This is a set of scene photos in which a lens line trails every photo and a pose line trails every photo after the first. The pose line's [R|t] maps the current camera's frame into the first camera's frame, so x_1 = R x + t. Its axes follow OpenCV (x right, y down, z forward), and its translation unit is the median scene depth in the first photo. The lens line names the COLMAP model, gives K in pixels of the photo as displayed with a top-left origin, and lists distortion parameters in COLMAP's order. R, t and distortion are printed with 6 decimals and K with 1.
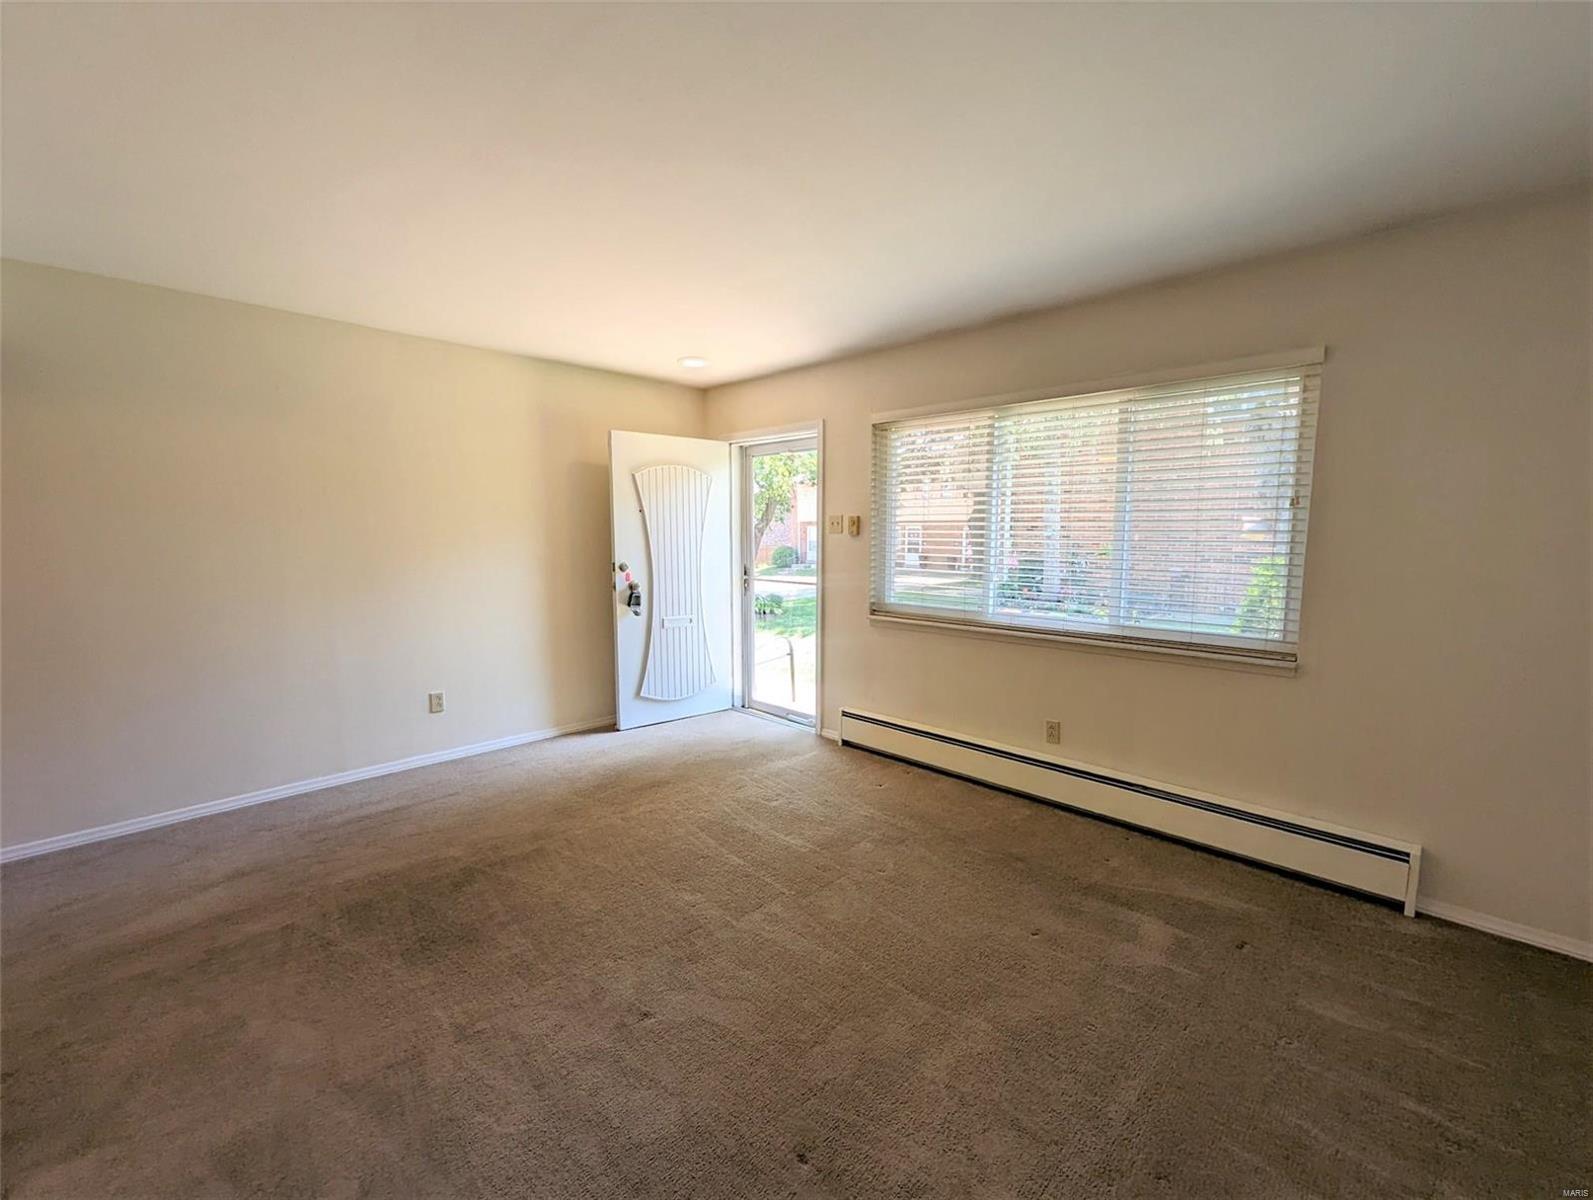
lens RADIAL K [[664.4, 0, 797.8], [0, 664.4, 605.8], [0, 0, 1]] dist [0.002403, 0.000204]
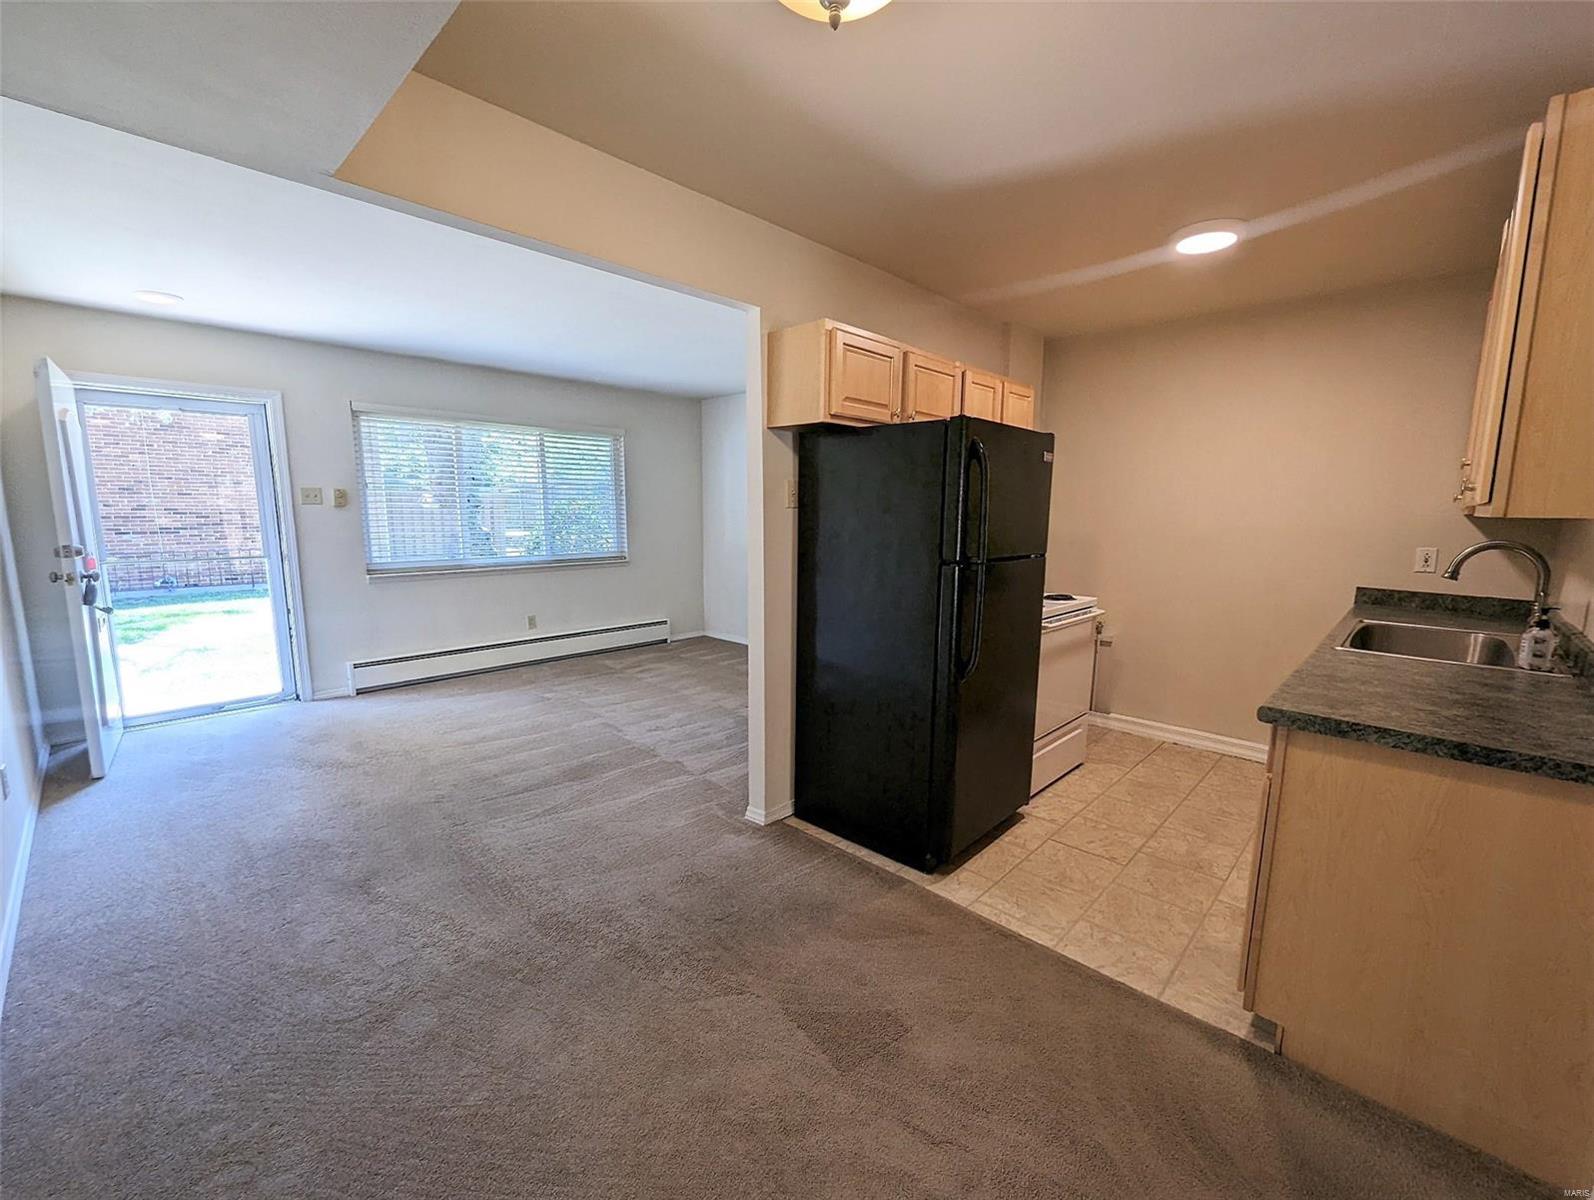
lens RADIAL K [[664.9, 0, 804.5], [0, 664.9, 608.3], [0, 0, 1]] dist [0.002403, 0.000204]
pose [[-0.015132, -0.151041, 0.988412, -1.100276], [0.107796, 0.982517, 0.151790, -0.024469], [-0.994058, 0.108844, 0.001414, 0.247190]]
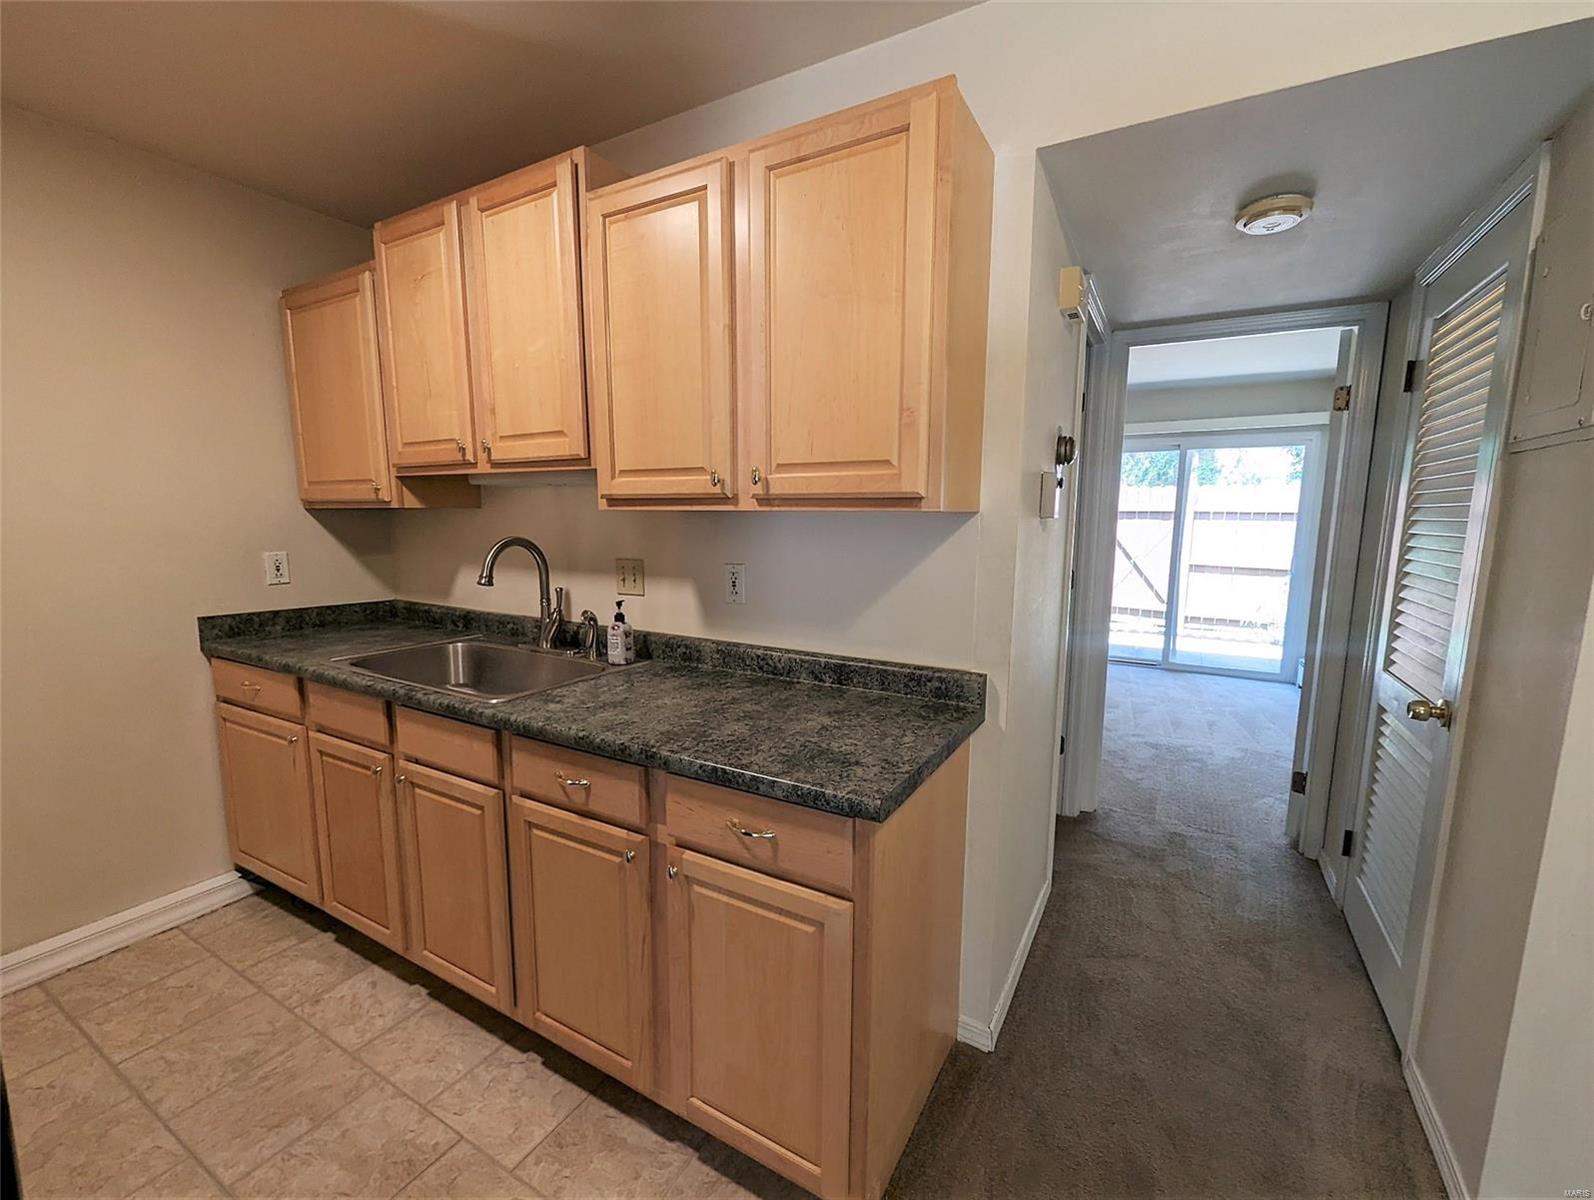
lens RADIAL K [[664.9, 0, 801.9], [0, 664.9, 607.7], [0, 0, 1]] dist [0.002403, 0.000204]
pose [[-0.967571, 0.027925, -0.251049, -0.622782], [-0.037172, 0.967309, 0.250862, -0.014373], [0.249847, 0.252059, -0.934902, 0.197047]]
